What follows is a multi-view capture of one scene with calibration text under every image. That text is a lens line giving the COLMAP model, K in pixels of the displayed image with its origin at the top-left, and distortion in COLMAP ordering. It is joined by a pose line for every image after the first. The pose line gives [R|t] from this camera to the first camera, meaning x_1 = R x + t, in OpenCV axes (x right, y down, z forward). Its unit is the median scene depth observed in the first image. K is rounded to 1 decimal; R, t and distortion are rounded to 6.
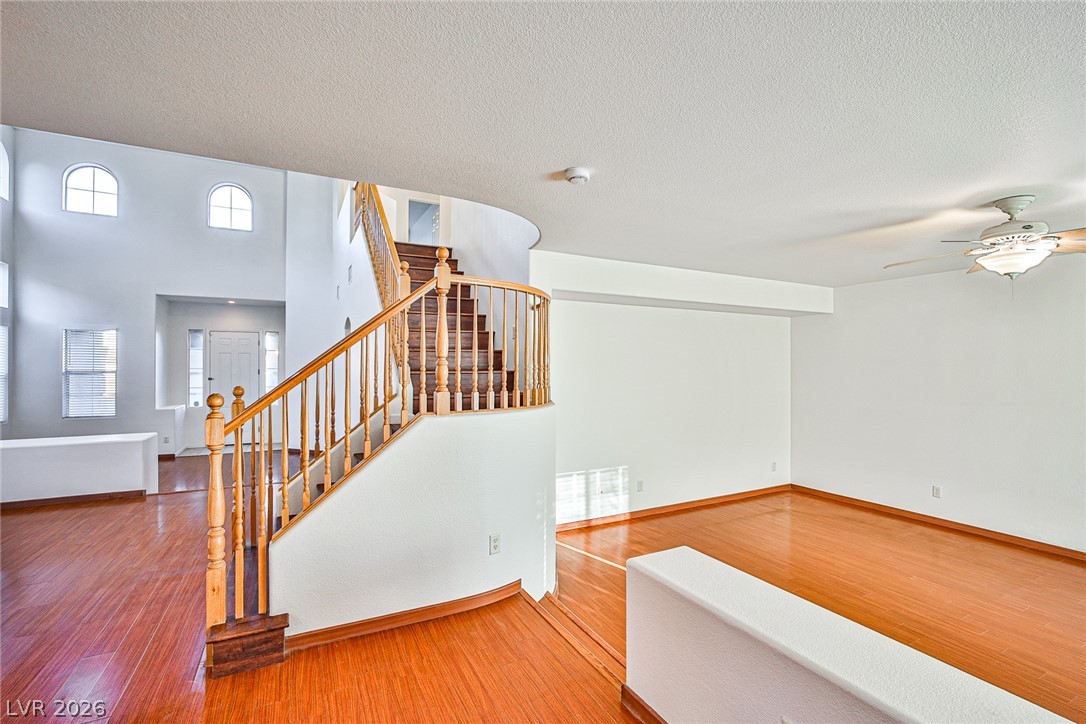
lens RADIAL K [[486.4, 0, 550.0], [0, 486.4, 368.1], [0, 0, 1]] dist [-0.031313, 0.008557]
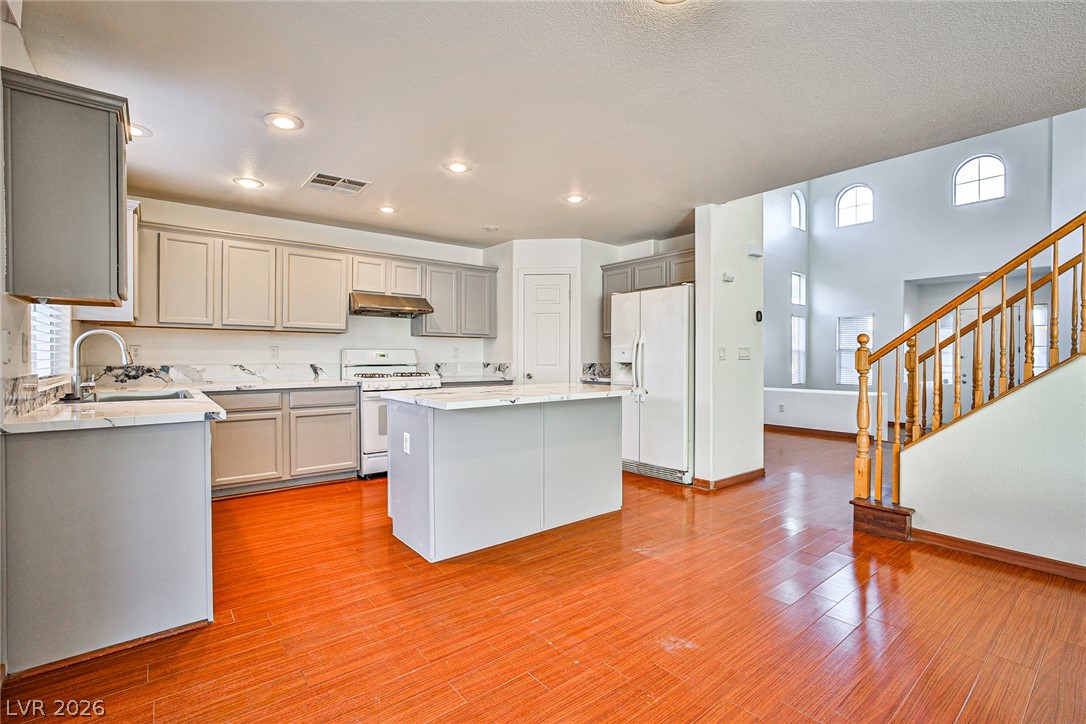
lens RADIAL K [[486.4, 0, 536.5], [0, 486.4, 361.5], [0, 0, 1]] dist [-0.031313, 0.008557]
pose [[0.171372, 0.005889, -0.985189, 0.214240], [-0.004618, 0.999976, 0.005175, 0.053325], [0.985196, 0.003663, 0.171395, -0.076900]]
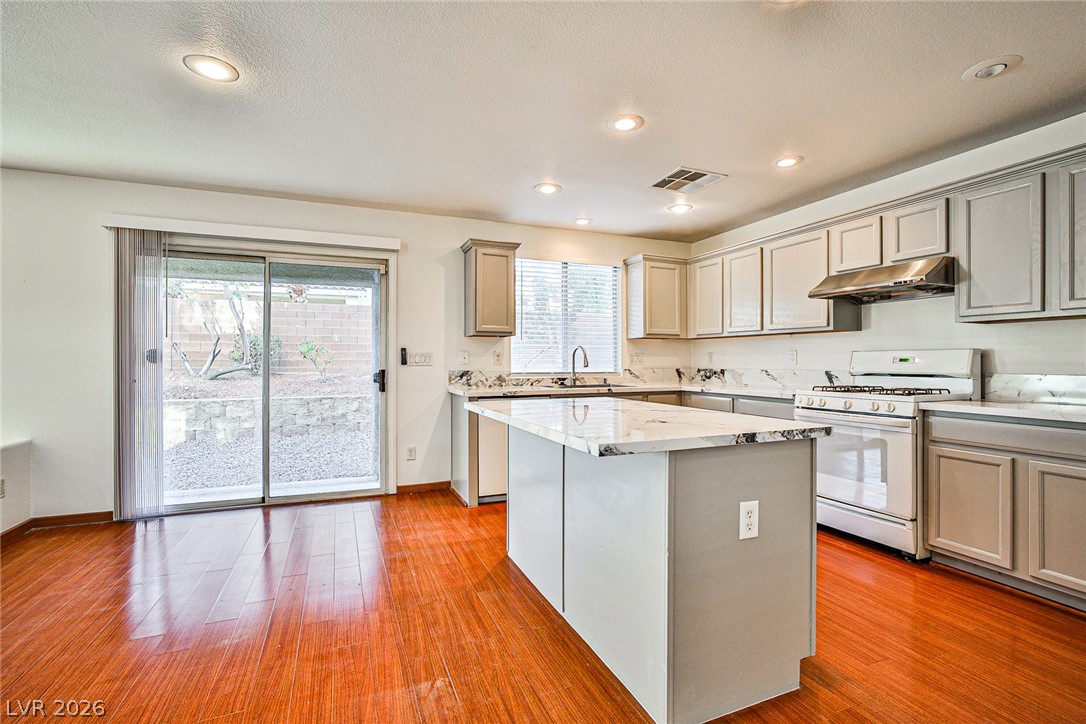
lens RADIAL K [[486.4, 0, 545.5], [0, 486.4, 359.1], [0, 0, 1]] dist [-0.031313, 0.008557]
pose [[-0.996371, -0.006832, 0.084844, -0.332251], [-0.006777, 0.999977, 0.000930, 0.049042], [-0.084848, 0.000352, -0.996394, 0.389068]]
